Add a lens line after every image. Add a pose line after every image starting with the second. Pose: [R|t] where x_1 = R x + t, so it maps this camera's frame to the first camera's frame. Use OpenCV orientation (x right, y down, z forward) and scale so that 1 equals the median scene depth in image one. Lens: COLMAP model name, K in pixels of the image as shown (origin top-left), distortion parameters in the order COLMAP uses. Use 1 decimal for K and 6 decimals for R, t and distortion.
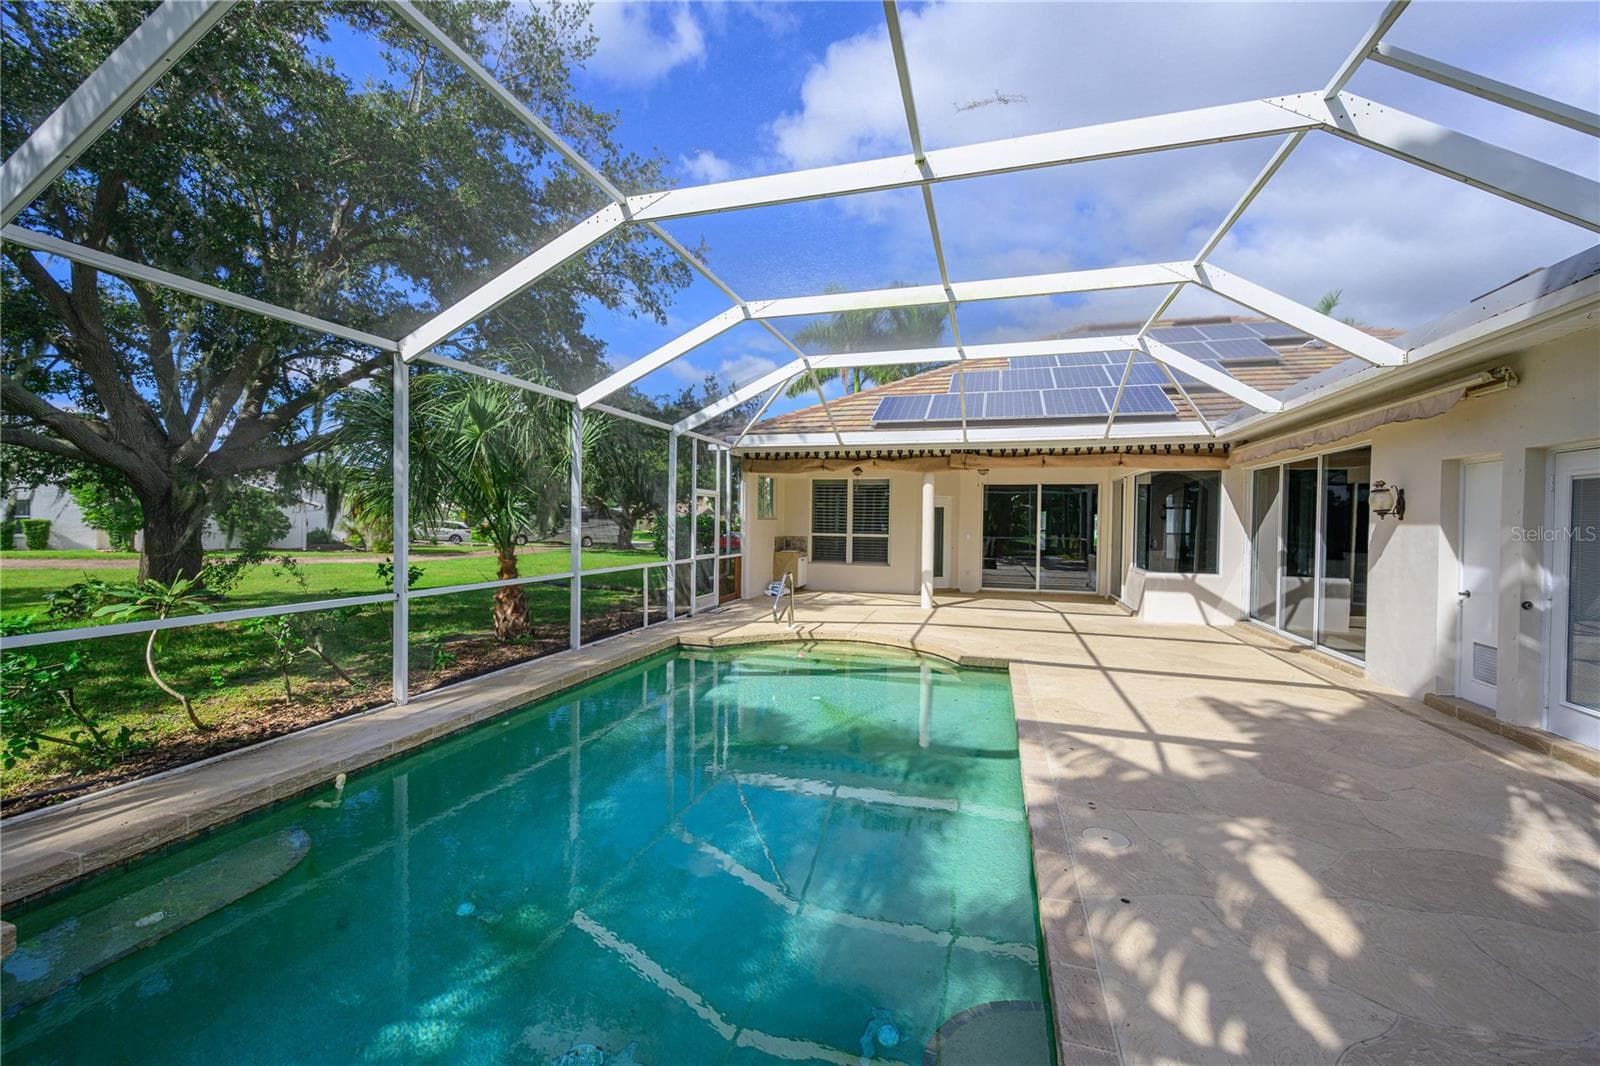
lens RADIAL K [[649.3, 0, 800.0], [0, 649.3, 533.0], [0, 0, 1]] dist [0.001626, 0.000798]
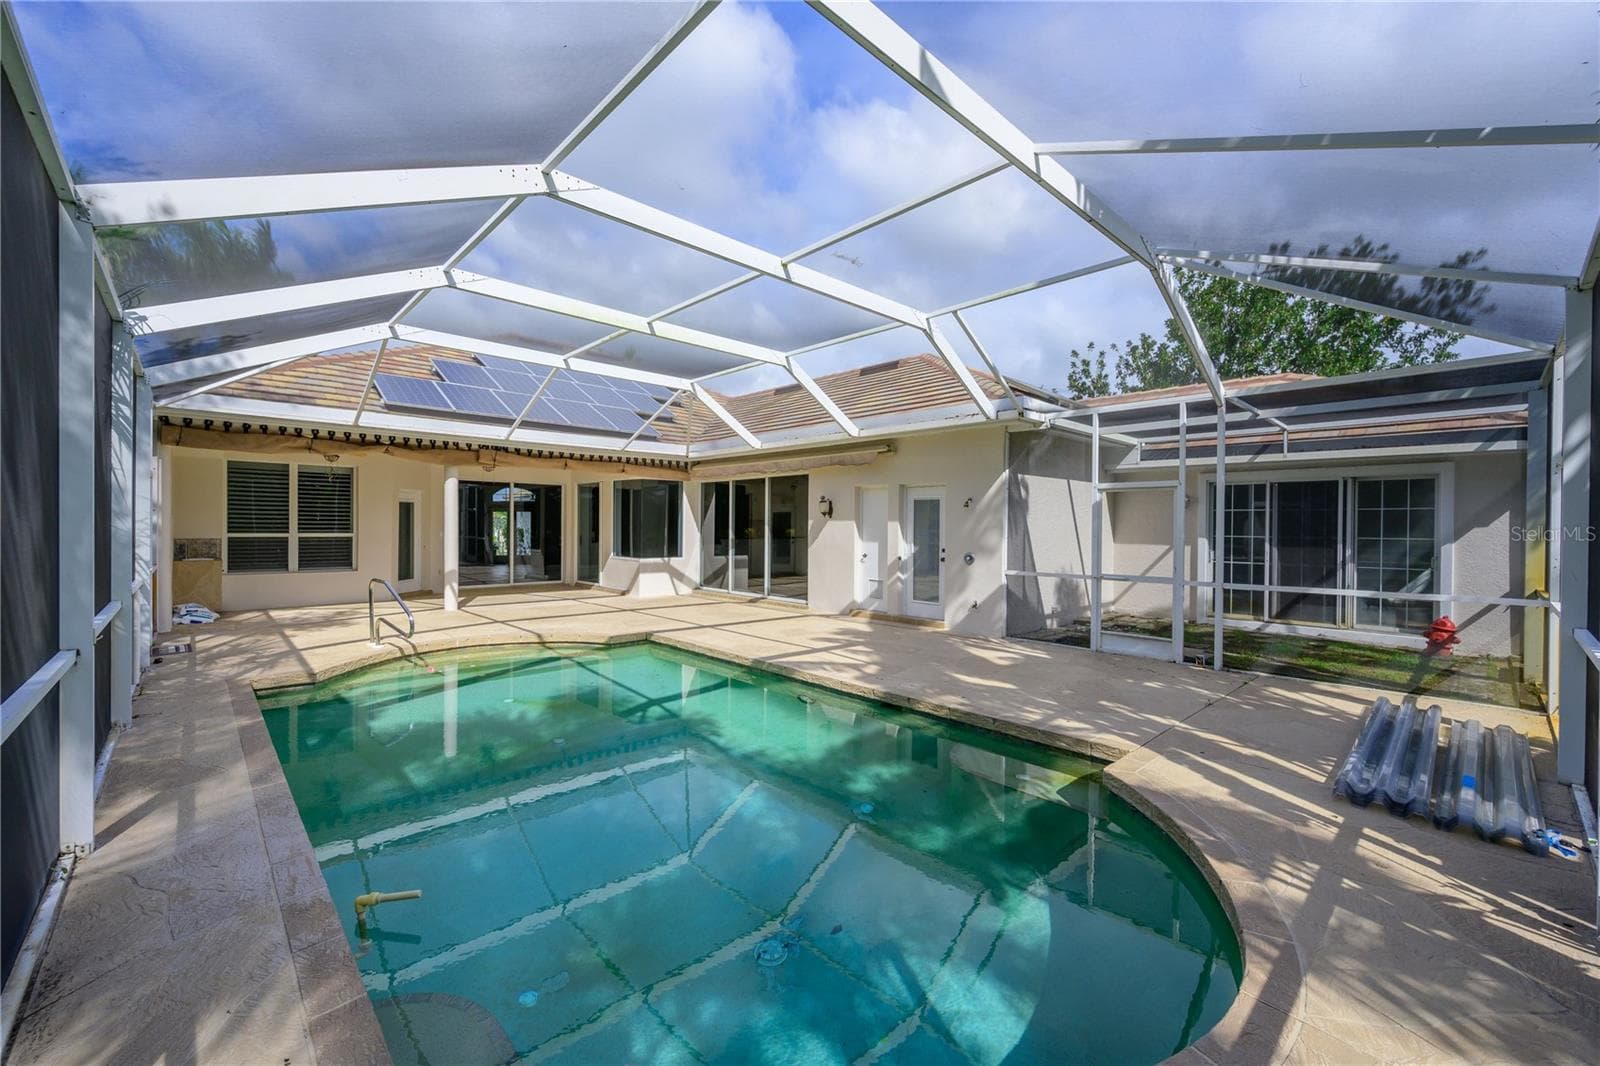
lens RADIAL K [[649.3, 0, 800.0], [0, 649.3, 533.0], [0, 0, 1]] dist [0.001626, 0.000798]
pose [[0.494233, -0.017771, 0.869148, -0.394550], [0.013366, 0.999828, 0.012842, -0.001507], [-0.869227, 0.005270, 0.494386, 0.102496]]
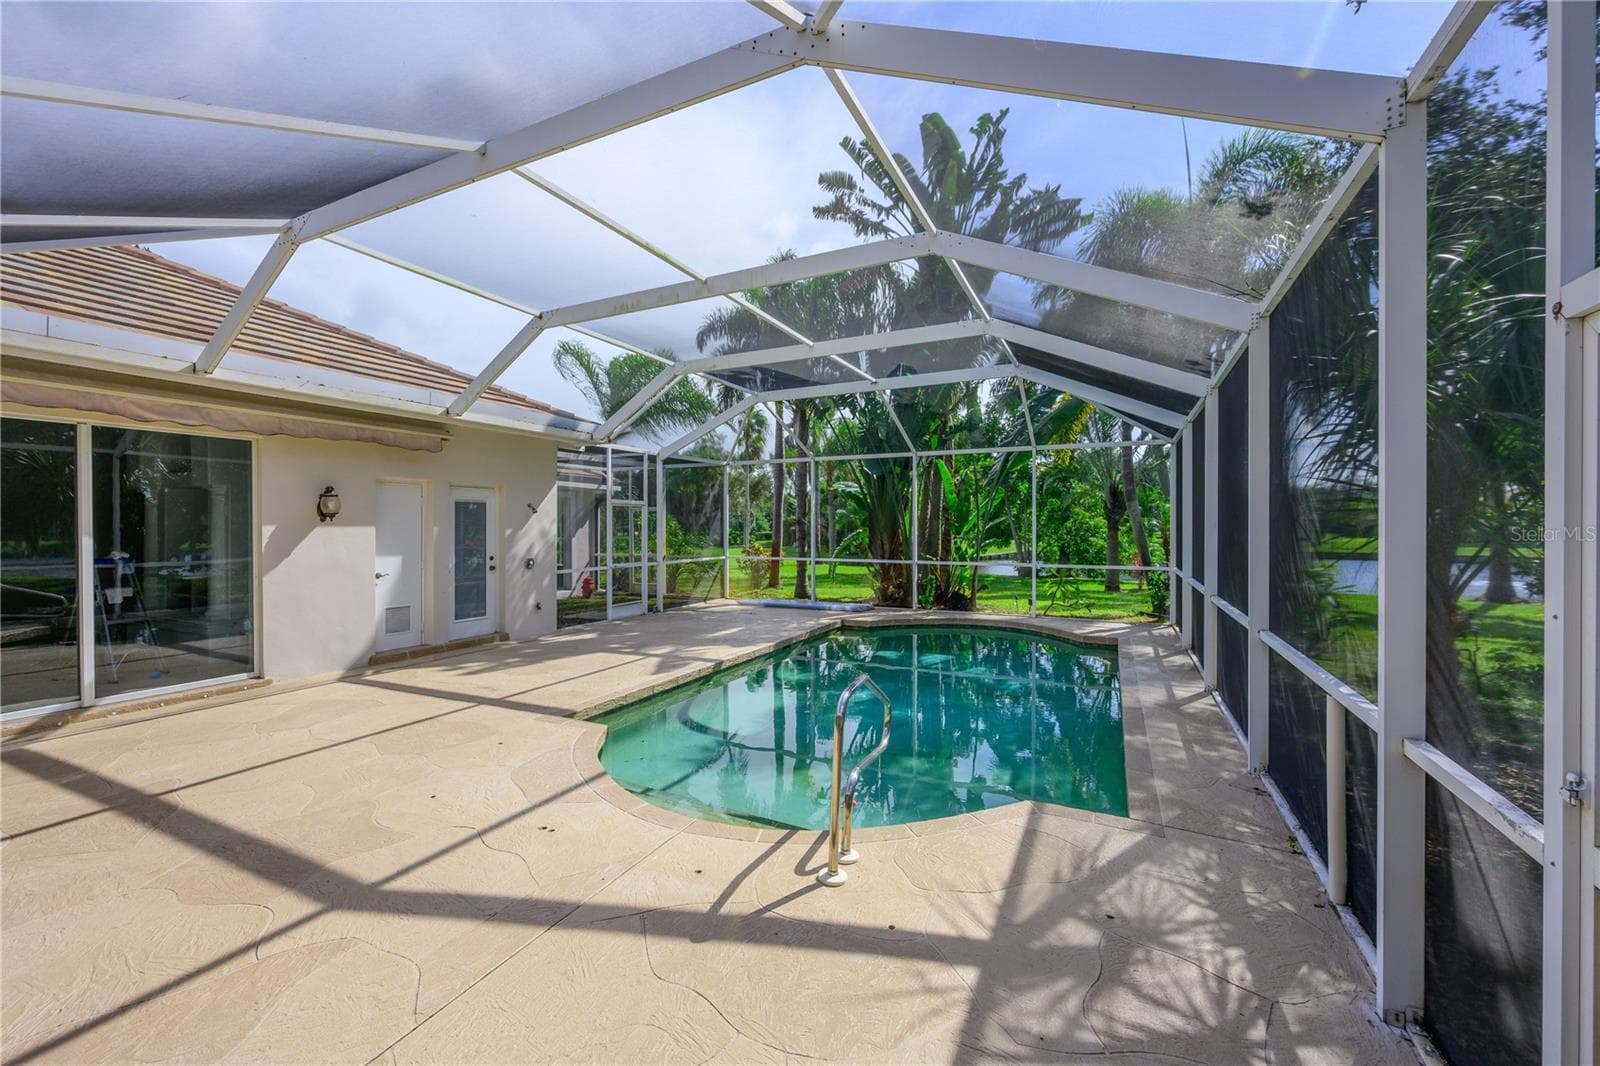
lens RADIAL K [[649.3, 0, 800.0], [0, 649.3, 533.0], [0, 0, 1]] dist [0.001626, 0.000798]
pose [[-0.989416, -0.018824, 0.143882, -0.040726], [-0.015306, 0.999557, 0.025517, -0.023433], [-0.144298, 0.023045, -0.989266, 1.137408]]
